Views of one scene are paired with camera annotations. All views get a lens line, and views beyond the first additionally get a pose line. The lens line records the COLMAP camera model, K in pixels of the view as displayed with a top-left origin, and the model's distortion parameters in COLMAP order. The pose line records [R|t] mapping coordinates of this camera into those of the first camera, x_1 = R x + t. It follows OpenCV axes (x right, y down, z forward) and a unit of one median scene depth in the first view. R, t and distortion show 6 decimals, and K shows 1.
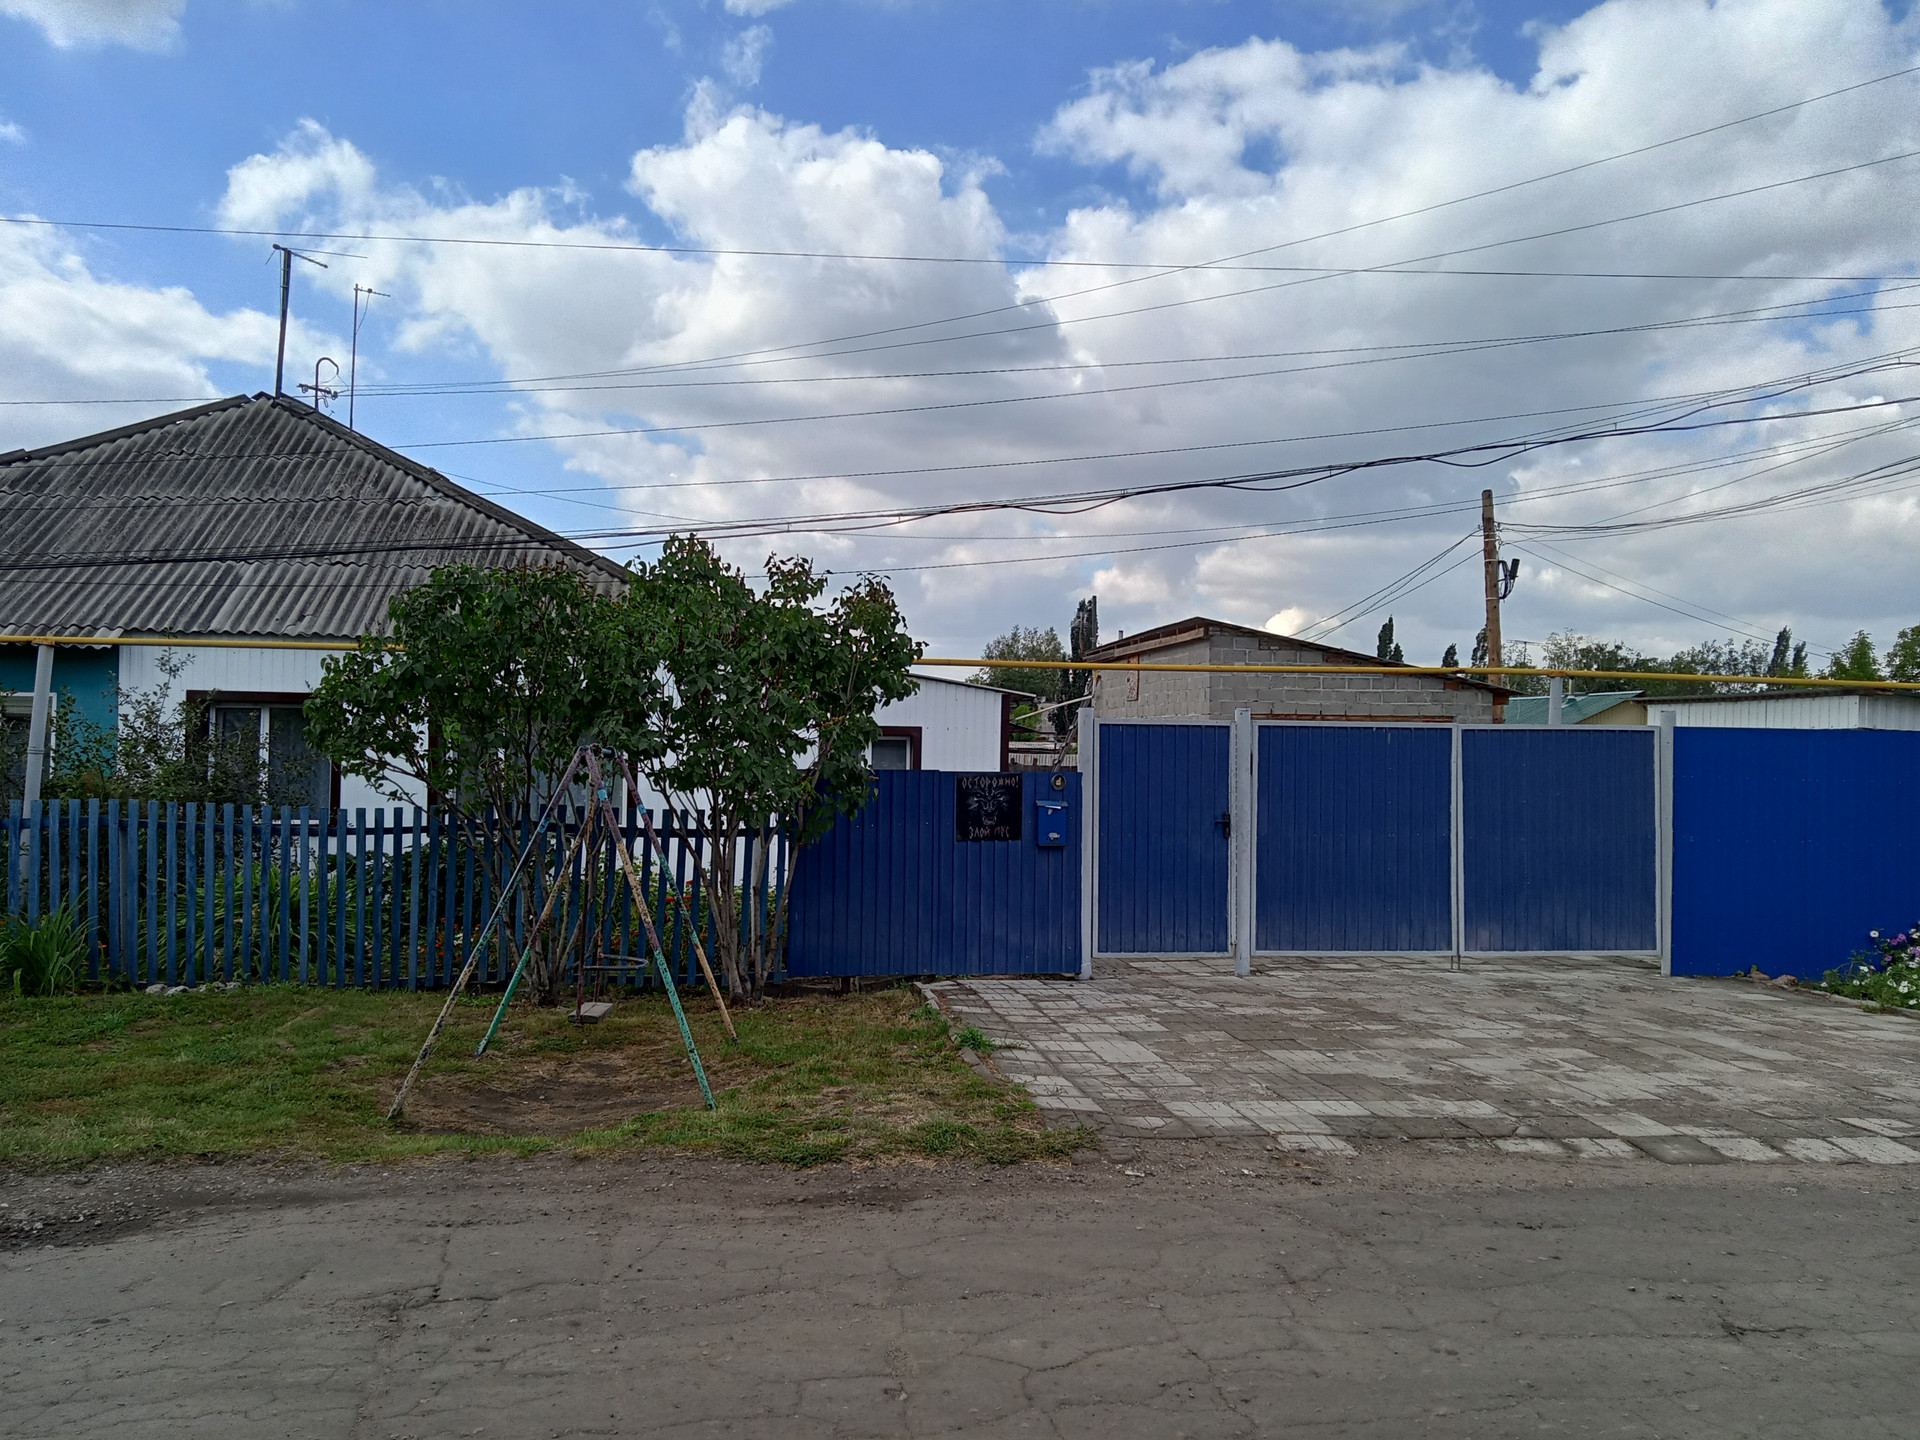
lens RADIAL K [[1411.2, 0, 960.0], [0, 1411.2, 720.0], [0, 0, 1]] dist [0.002993, 0.007228]
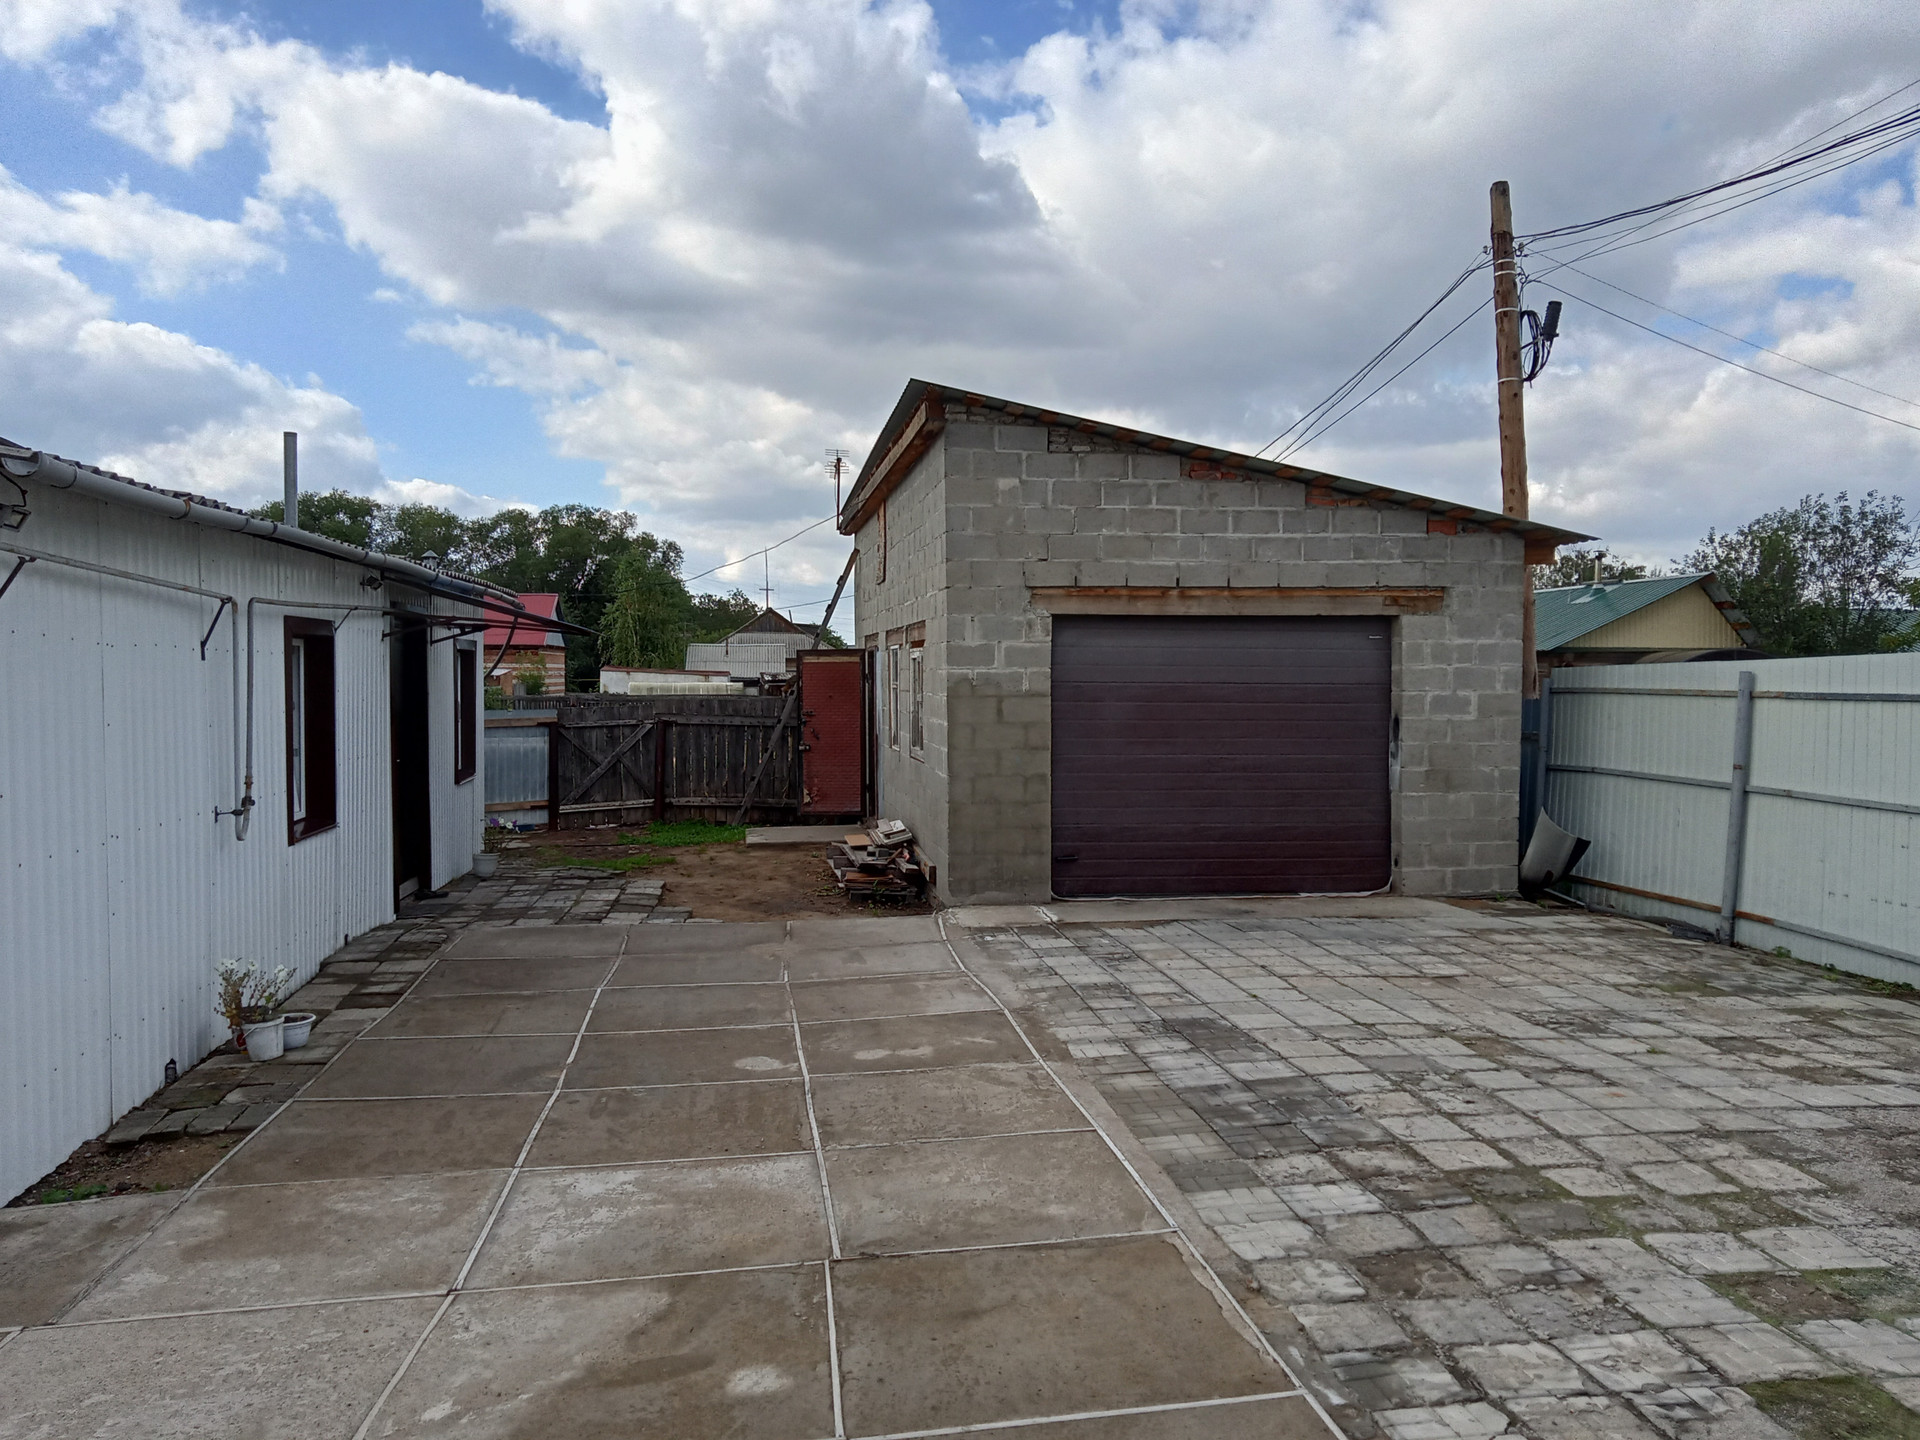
lens RADIAL K [[1411.2, 0, 960.0], [0, 1411.2, 720.0], [0, 0, 1]] dist [0.002993, 0.007228]
pose [[0.999860, -0.016049, -0.004691, 0.103054], [0.016284, 0.998326, 0.055495, 0.009253], [0.003793, -0.055564, 0.998448, 0.279632]]
